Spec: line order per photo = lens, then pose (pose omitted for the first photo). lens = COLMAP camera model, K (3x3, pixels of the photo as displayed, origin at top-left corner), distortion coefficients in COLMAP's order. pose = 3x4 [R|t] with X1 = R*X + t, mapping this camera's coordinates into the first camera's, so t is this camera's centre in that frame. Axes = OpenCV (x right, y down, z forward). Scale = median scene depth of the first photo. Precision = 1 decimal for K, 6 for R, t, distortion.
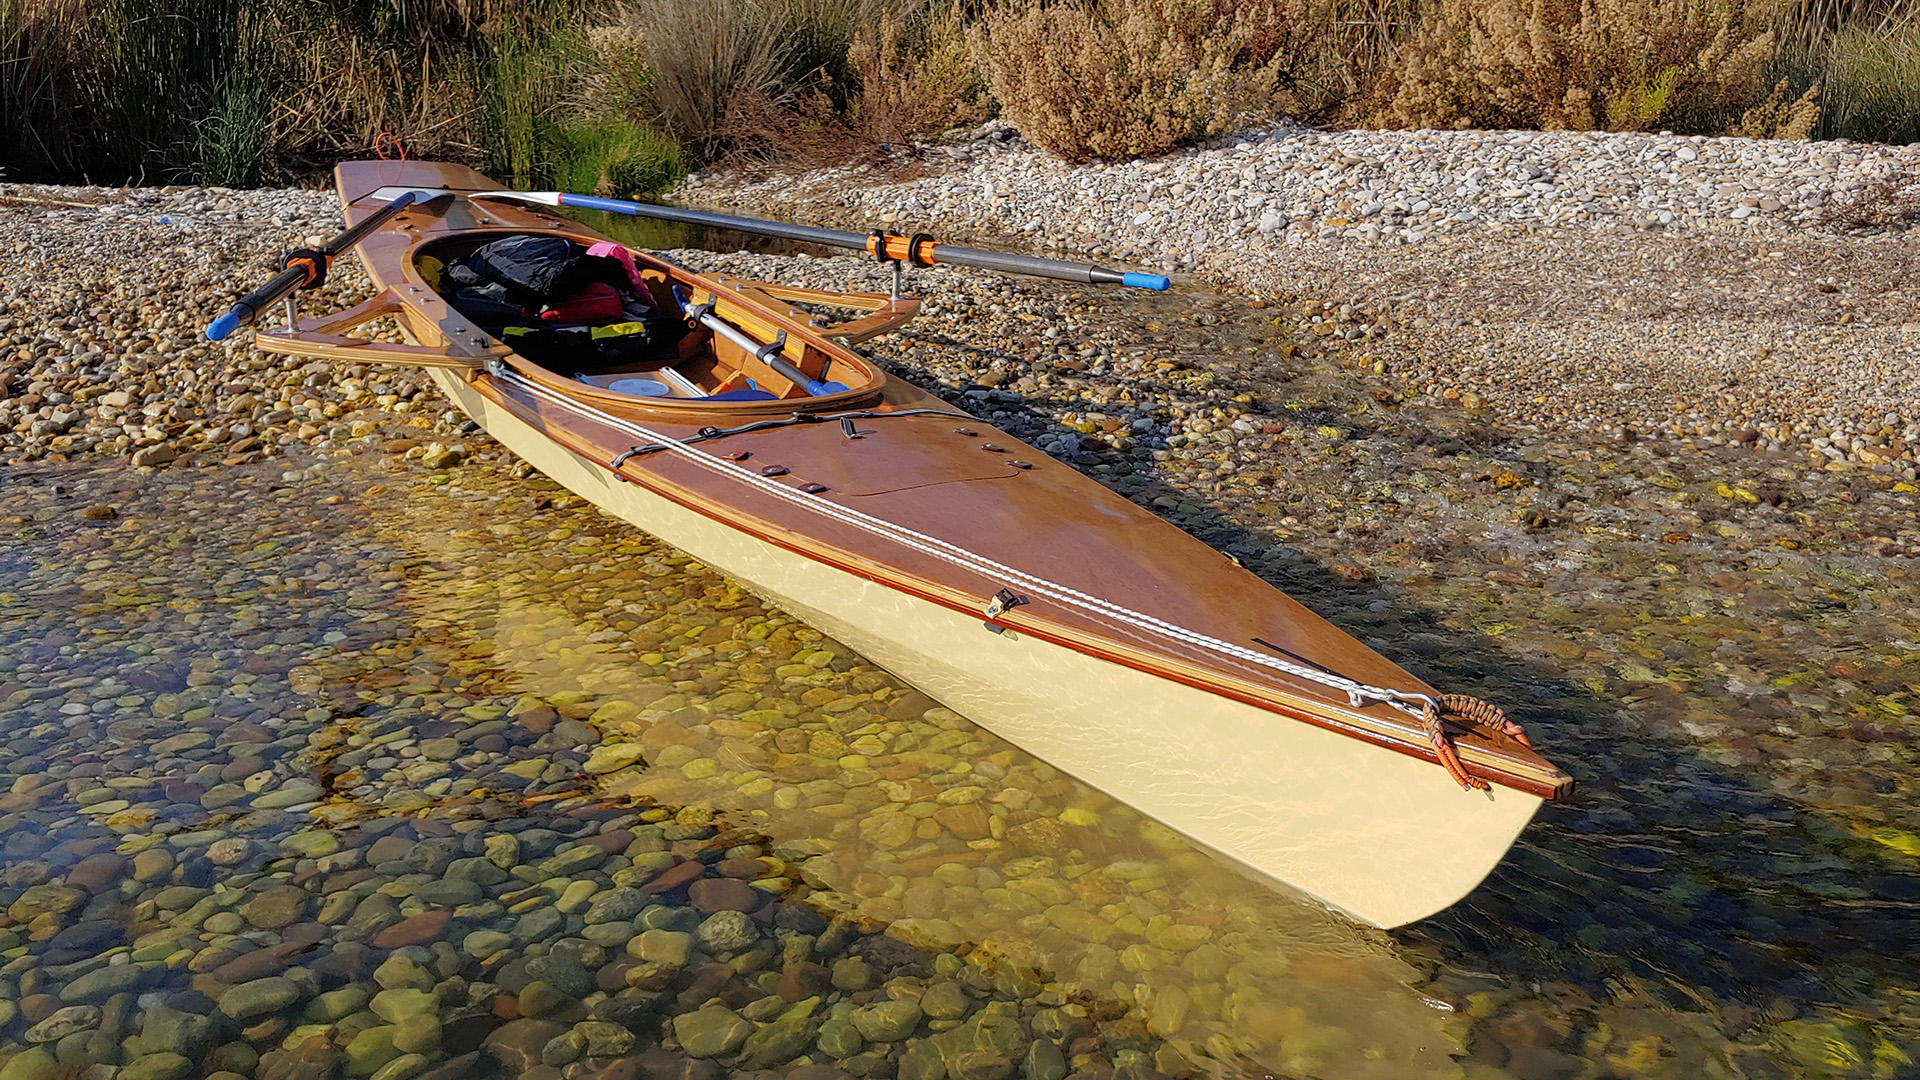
lens RADIAL K [[1671.3, 0, 960.0], [0, 1671.3, 540.0], [0, 0, 1]] dist [0.176559, -0.574188]
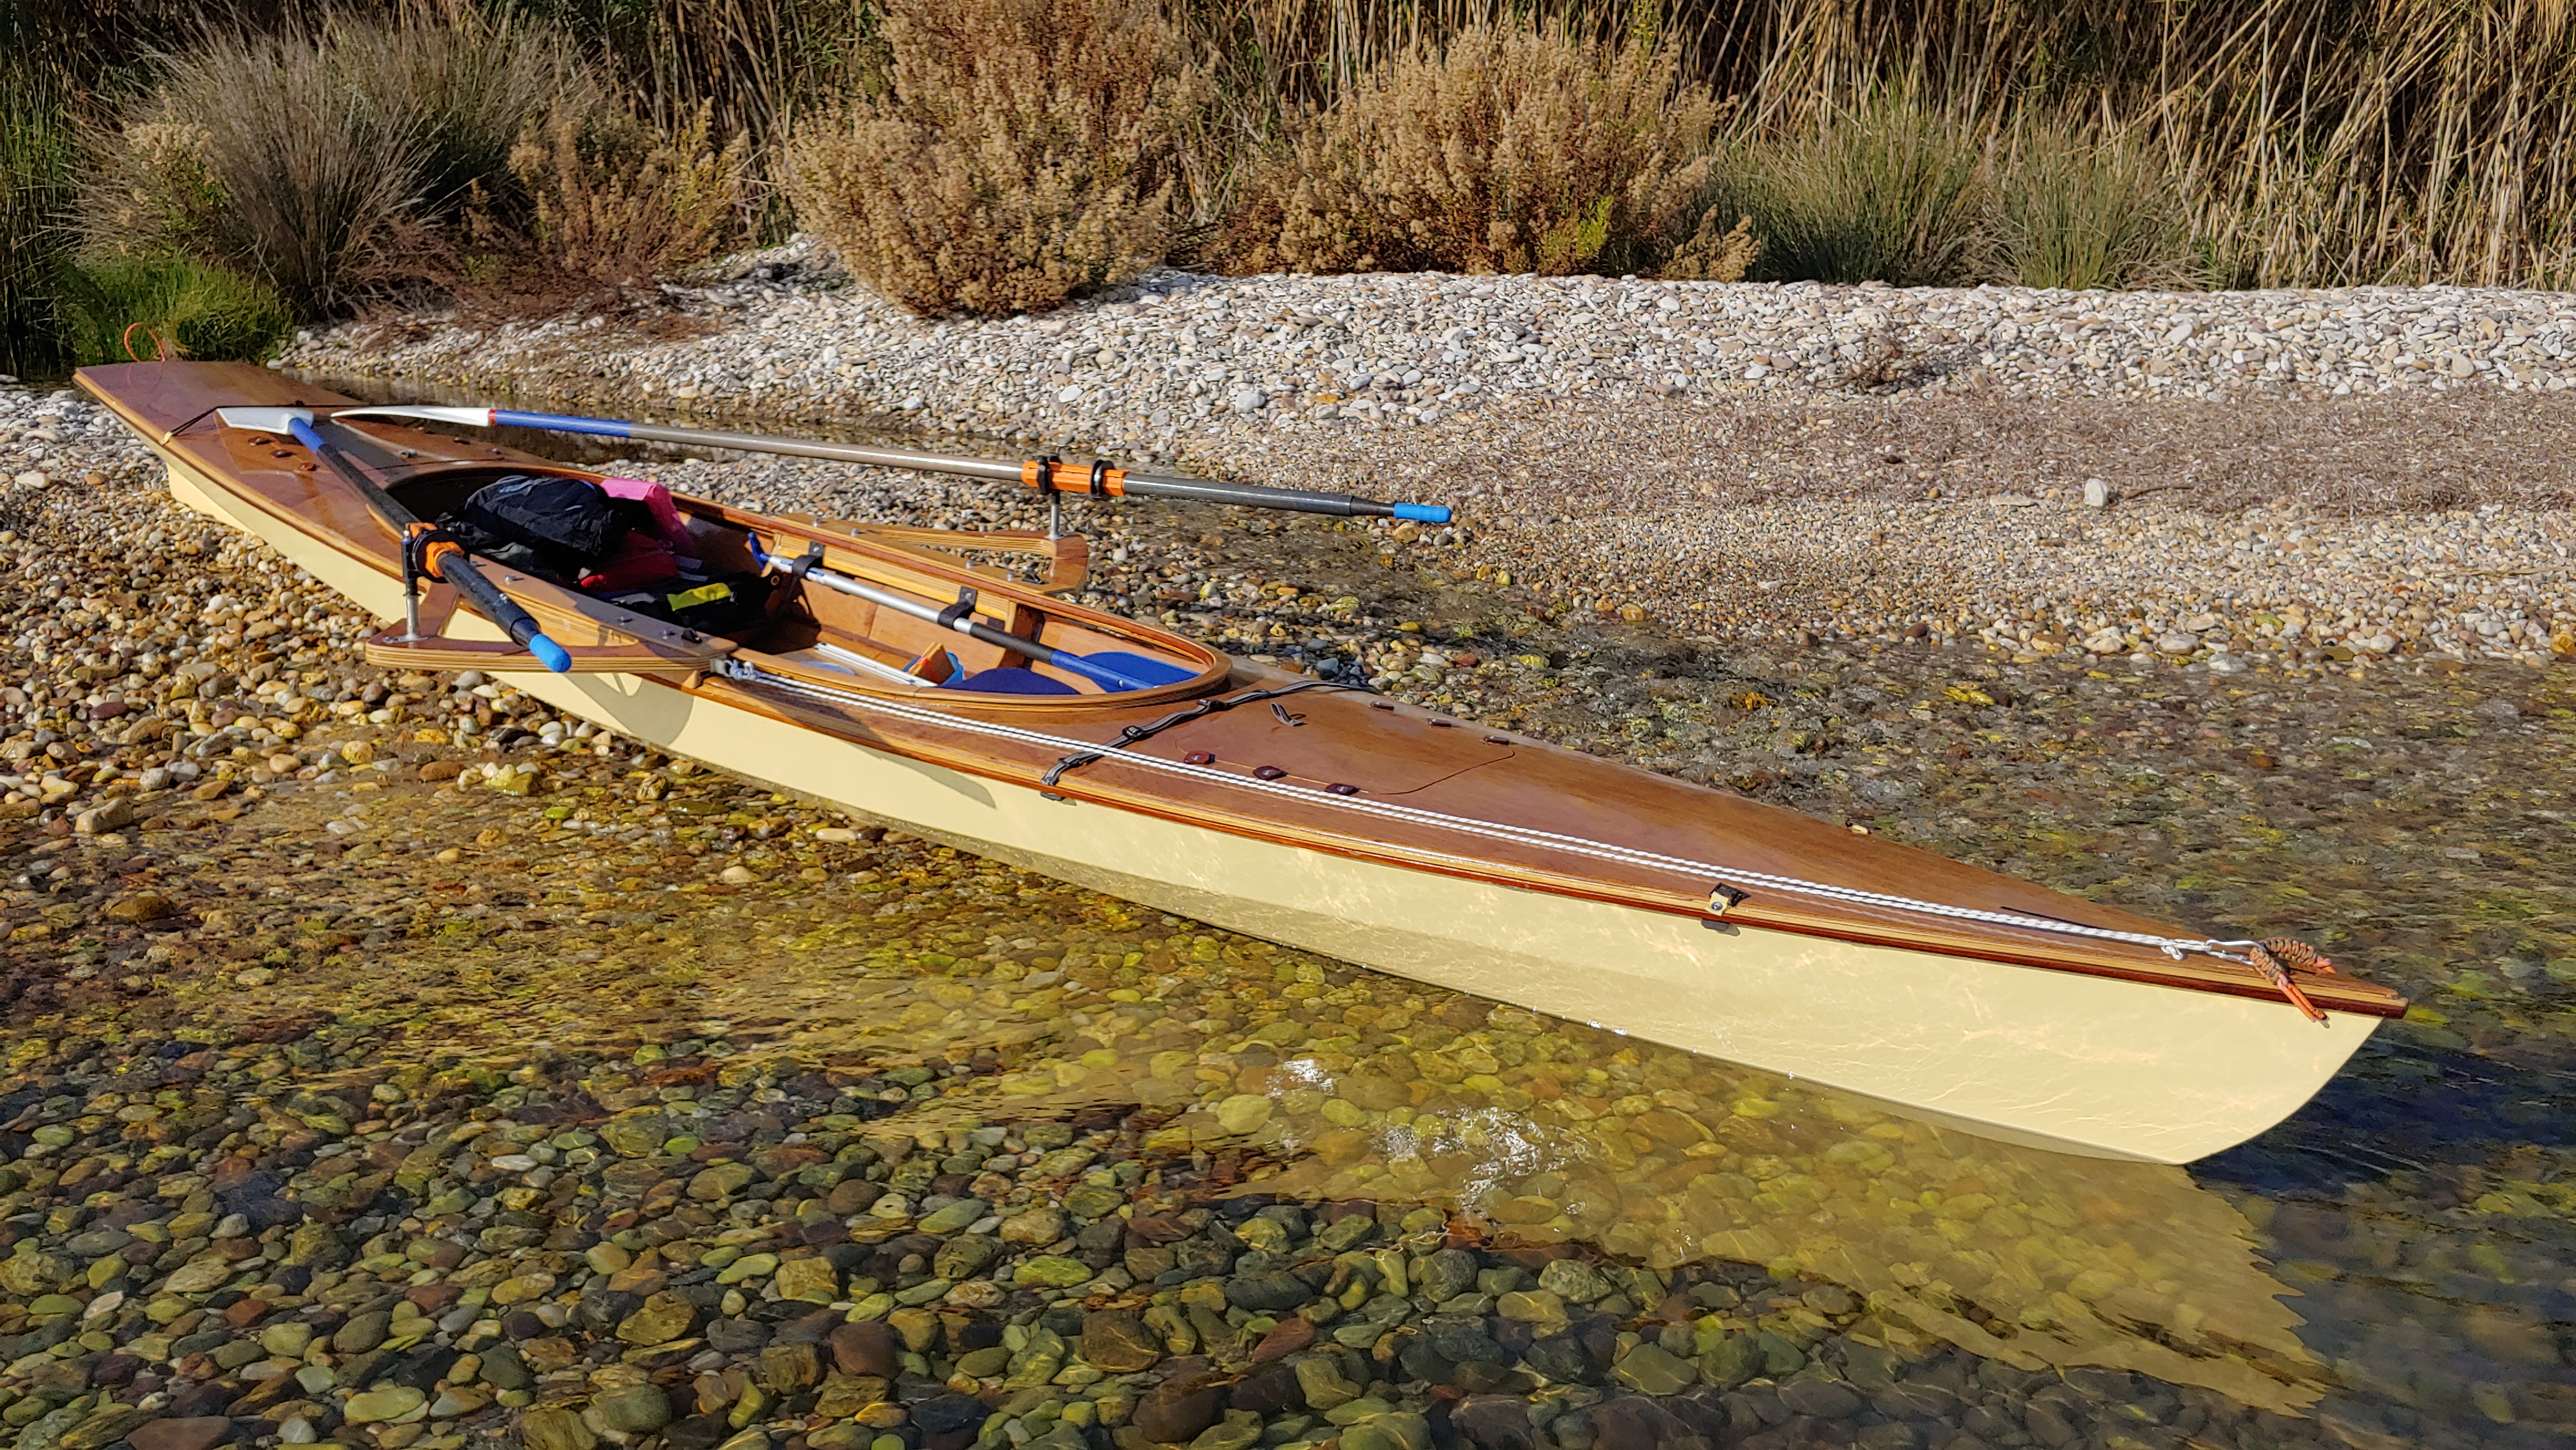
lens RADIAL K [[2242.7, 0, 1288.0], [0, 2242.7, 725.0], [0, 0, 1]] dist [0.176559, -0.574188]
pose [[0.933222, -0.083147, 0.349547, -0.178666], [0.089183, 0.996015, -0.001179, -0.022521], [-0.348056, 0.032274, 0.936918, -0.036588]]
